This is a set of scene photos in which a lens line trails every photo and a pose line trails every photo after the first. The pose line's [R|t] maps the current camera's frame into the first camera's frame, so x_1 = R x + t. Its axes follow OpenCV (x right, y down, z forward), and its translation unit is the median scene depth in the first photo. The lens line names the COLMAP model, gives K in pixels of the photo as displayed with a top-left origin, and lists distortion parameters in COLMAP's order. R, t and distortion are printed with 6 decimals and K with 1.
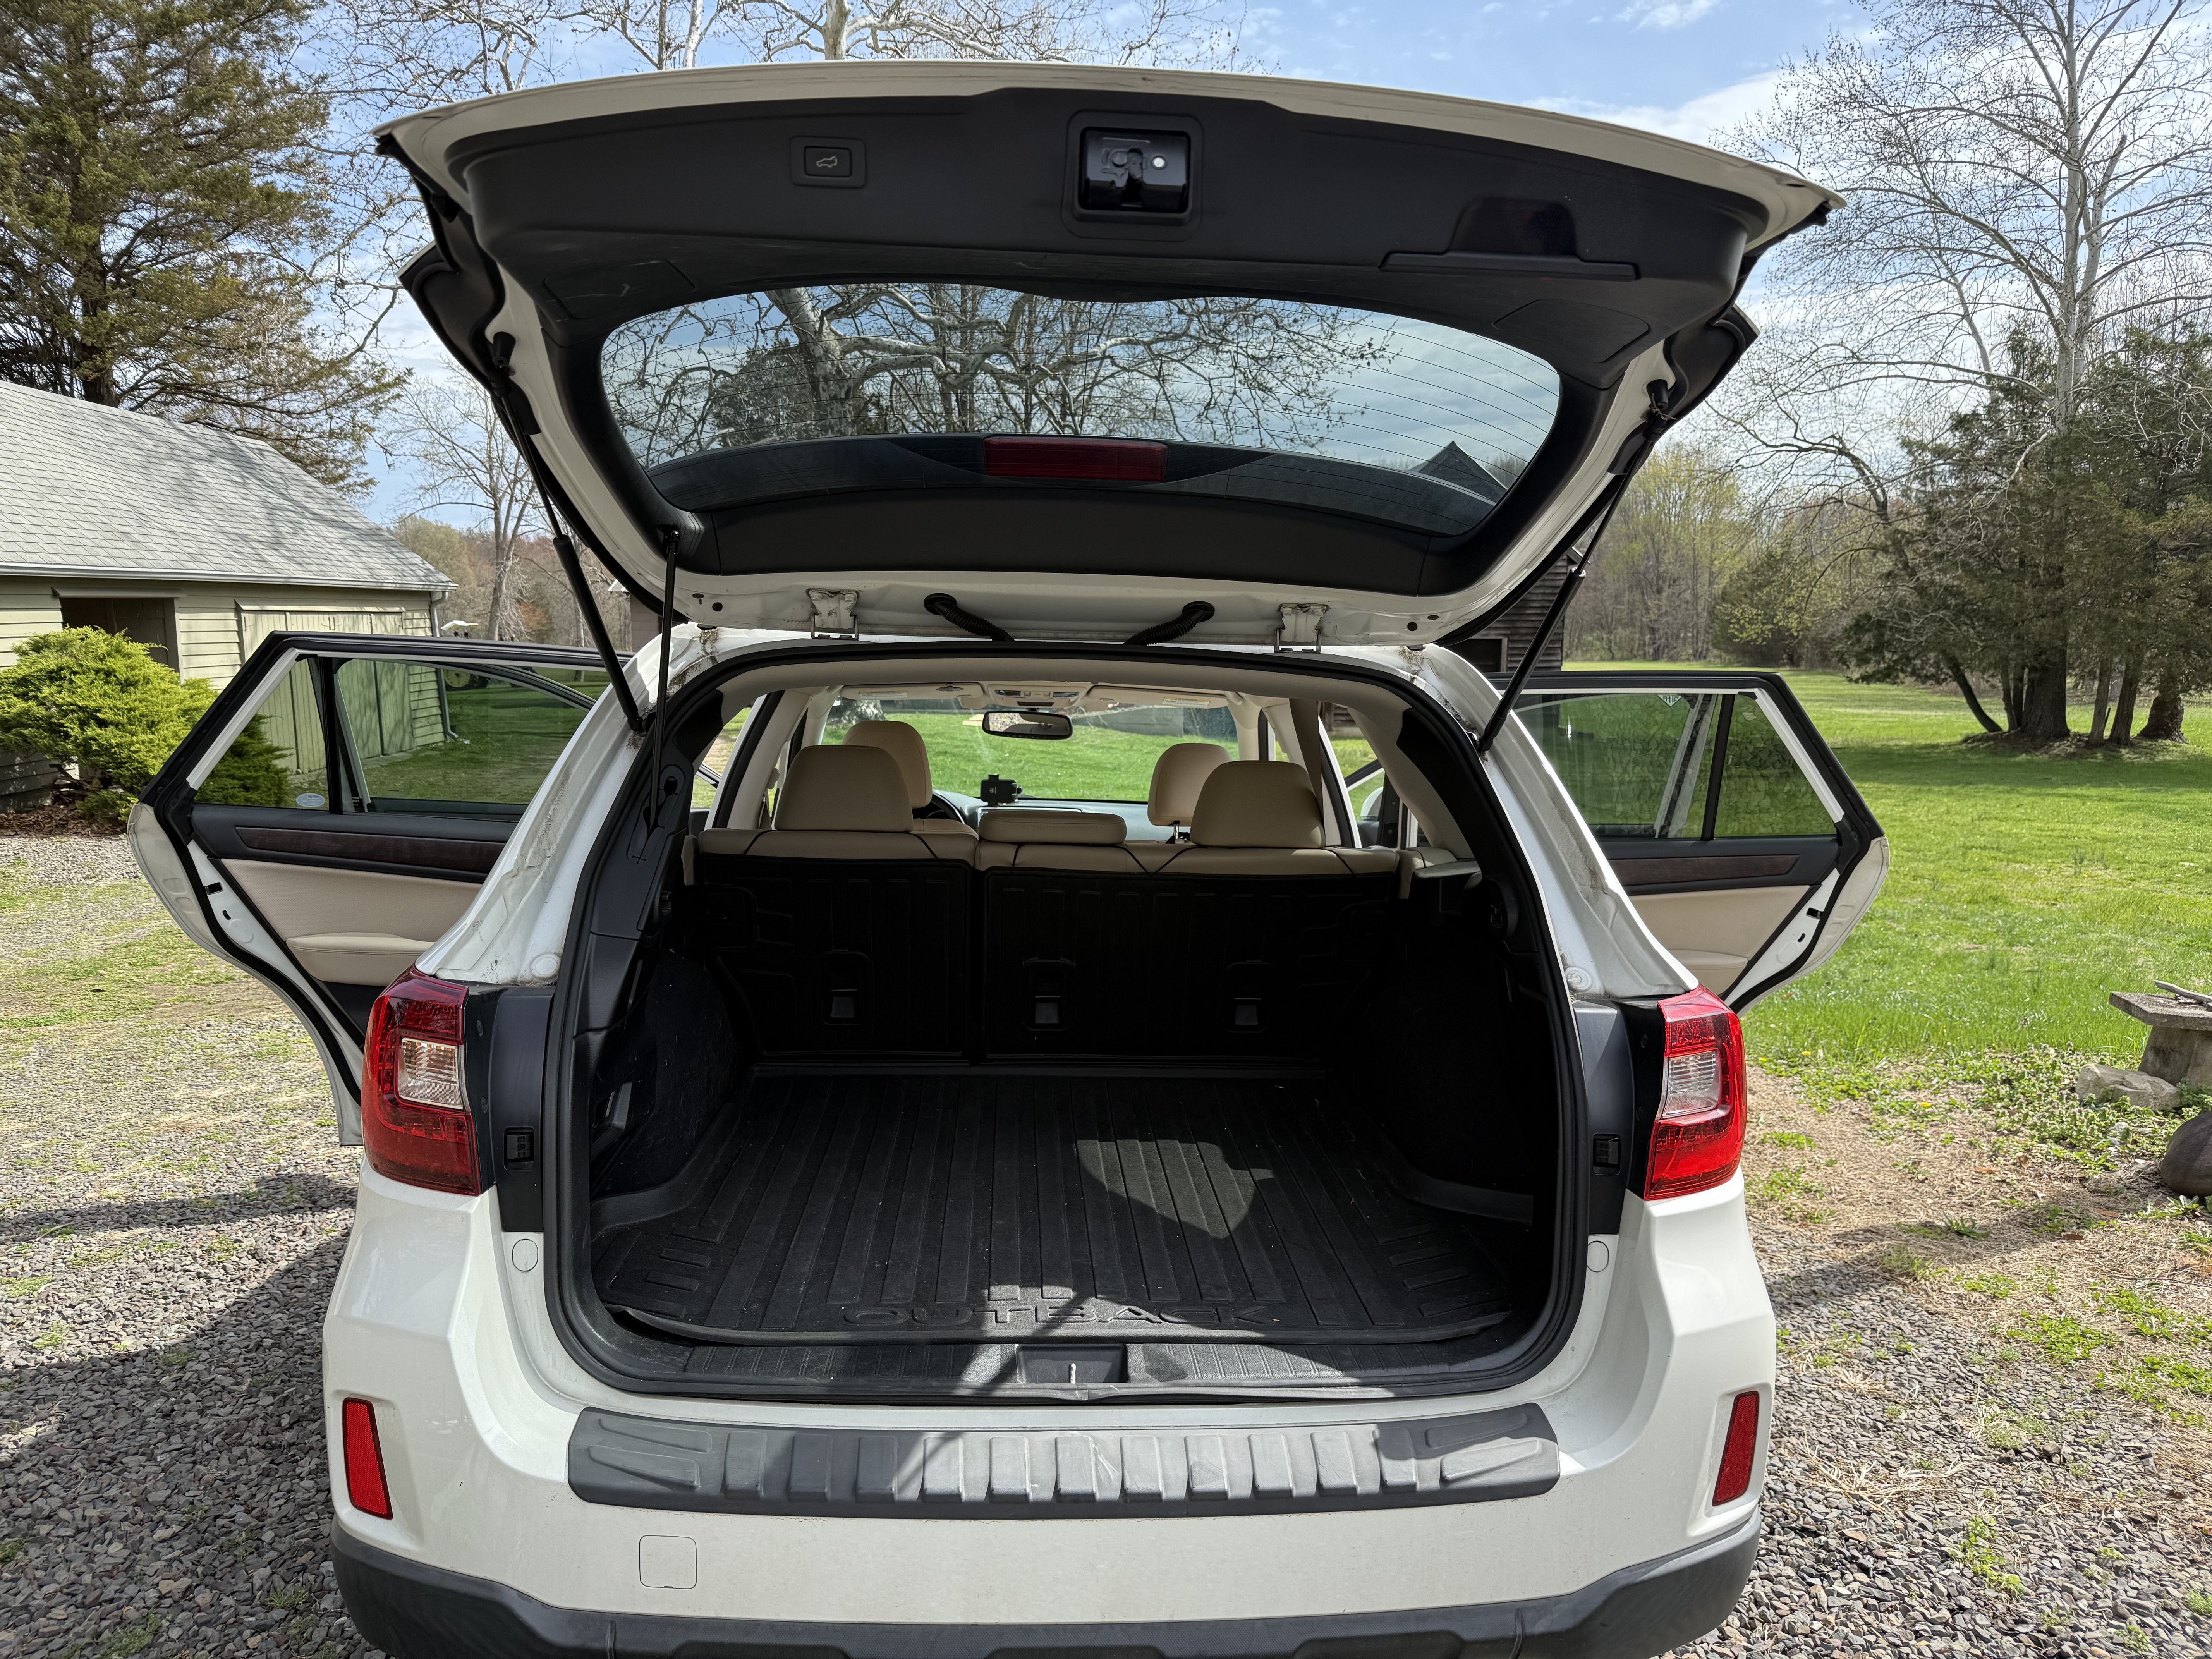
lens RADIAL K [[1545.2, 0, 1106.0], [0, 1545.2, 829.6], [0, 0, 1]] dist [0.005153, 0.002185]
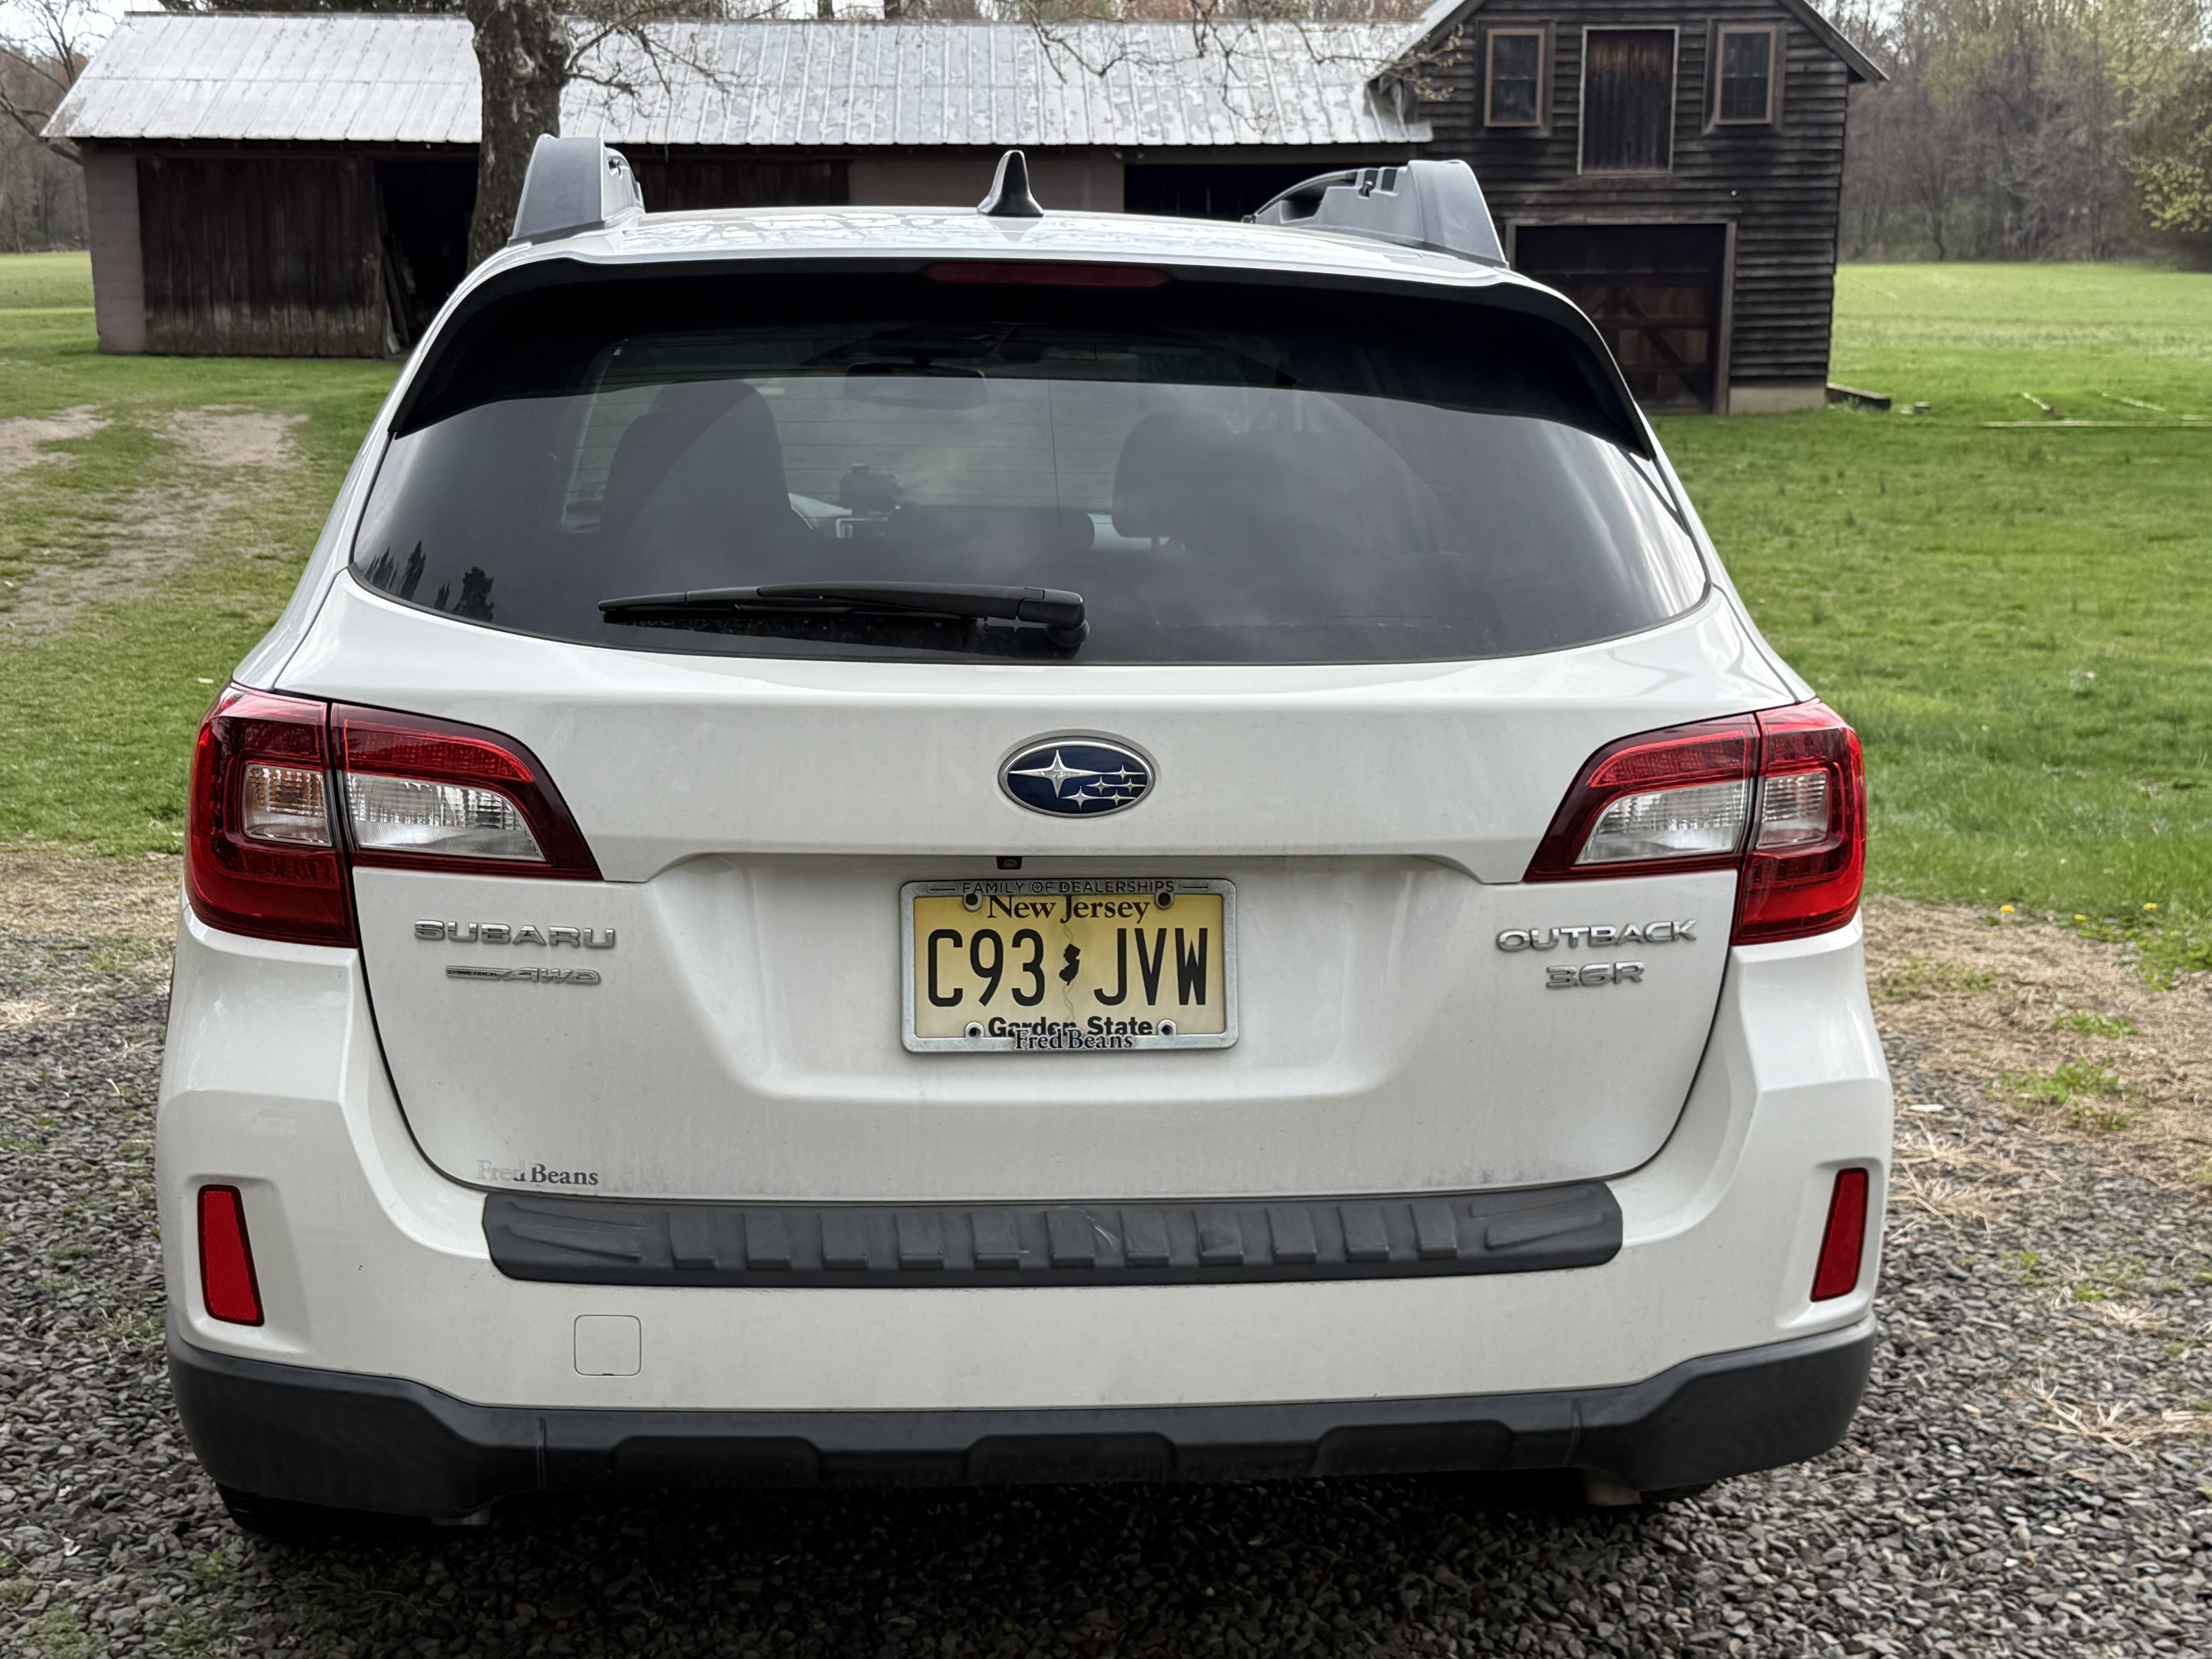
lens RADIAL K [[3013.6, 0, 1106.7], [0, 3013.6, 822.9], [0, 0, 1]] dist [0.091898, 0.000000]
pose [[0.999055, -0.013145, 0.041440, -0.042234], [0.010095, 0.997282, 0.072986, 0.034781], [-0.042286, -0.072498, 0.996472, -0.438555]]
